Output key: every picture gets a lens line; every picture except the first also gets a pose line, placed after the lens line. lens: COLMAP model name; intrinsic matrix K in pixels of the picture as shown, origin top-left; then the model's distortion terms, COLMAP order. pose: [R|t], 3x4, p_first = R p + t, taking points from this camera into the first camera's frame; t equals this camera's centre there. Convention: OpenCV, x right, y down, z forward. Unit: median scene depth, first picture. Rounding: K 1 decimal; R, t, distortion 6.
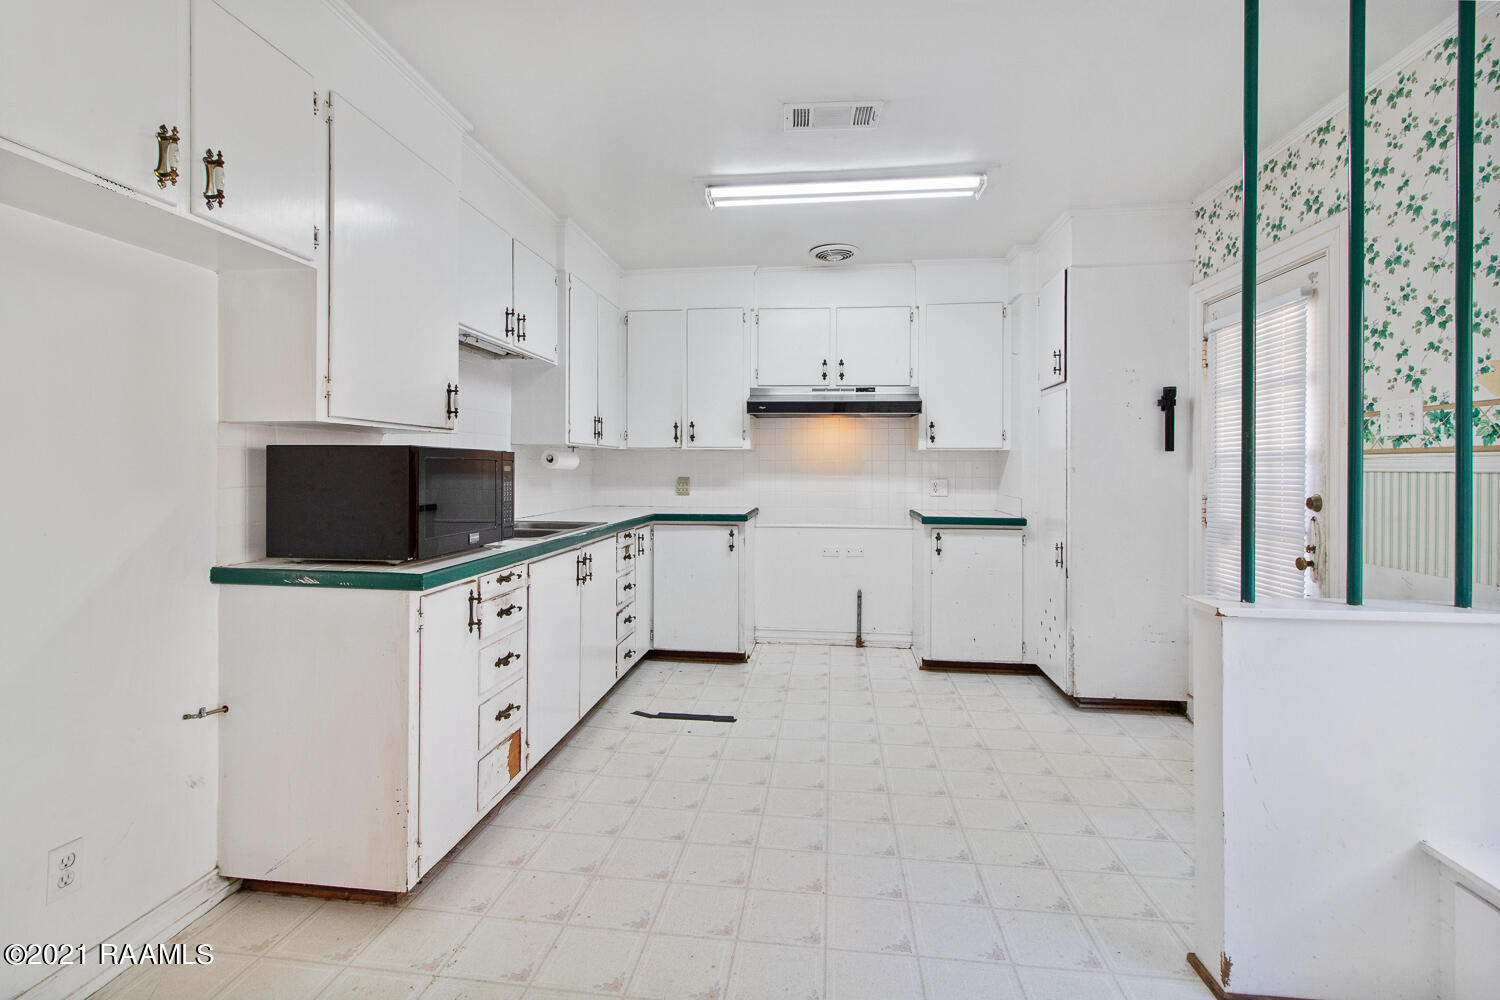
lens RADIAL K [[699.6, 0, 748.9], [0, 699.6, 473.1], [0, 0, 1]] dist [0.003756, 0.000318]
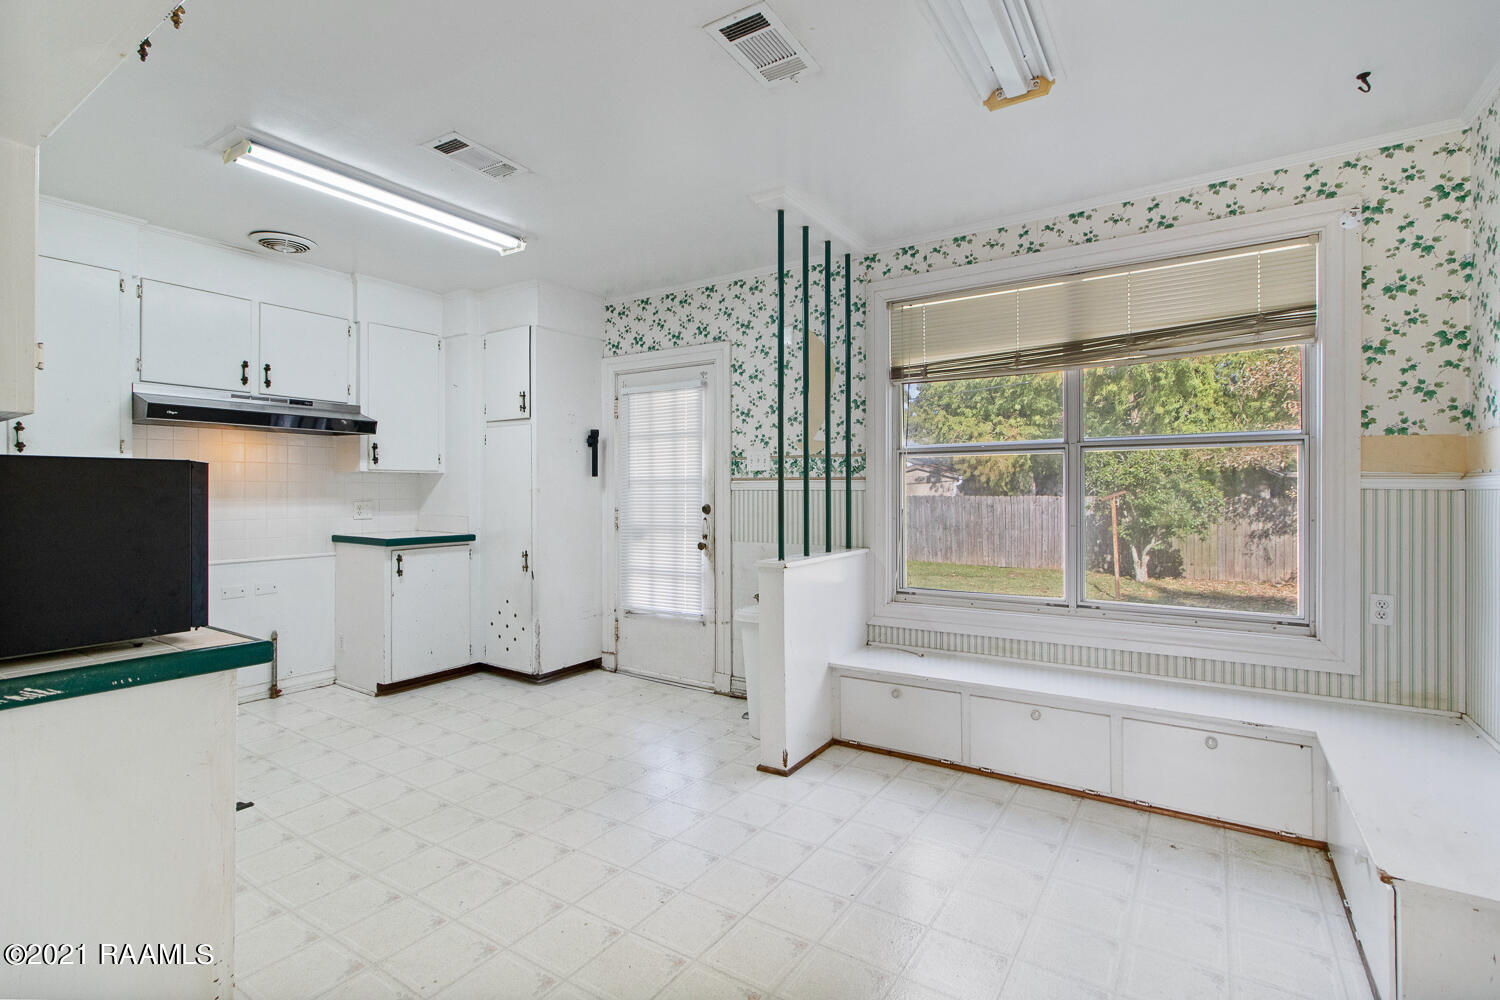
lens RADIAL K [[691.8, 0, 749.3], [0, 691.8, 492.1], [0, 0, 1]] dist [0.002022, -0.000346]
pose [[0.447918, -0.009015, 0.894029, -0.496767], [0.011726, 0.999922, 0.004208, -0.003125], [-0.893998, 0.008598, 0.447989, 0.130260]]
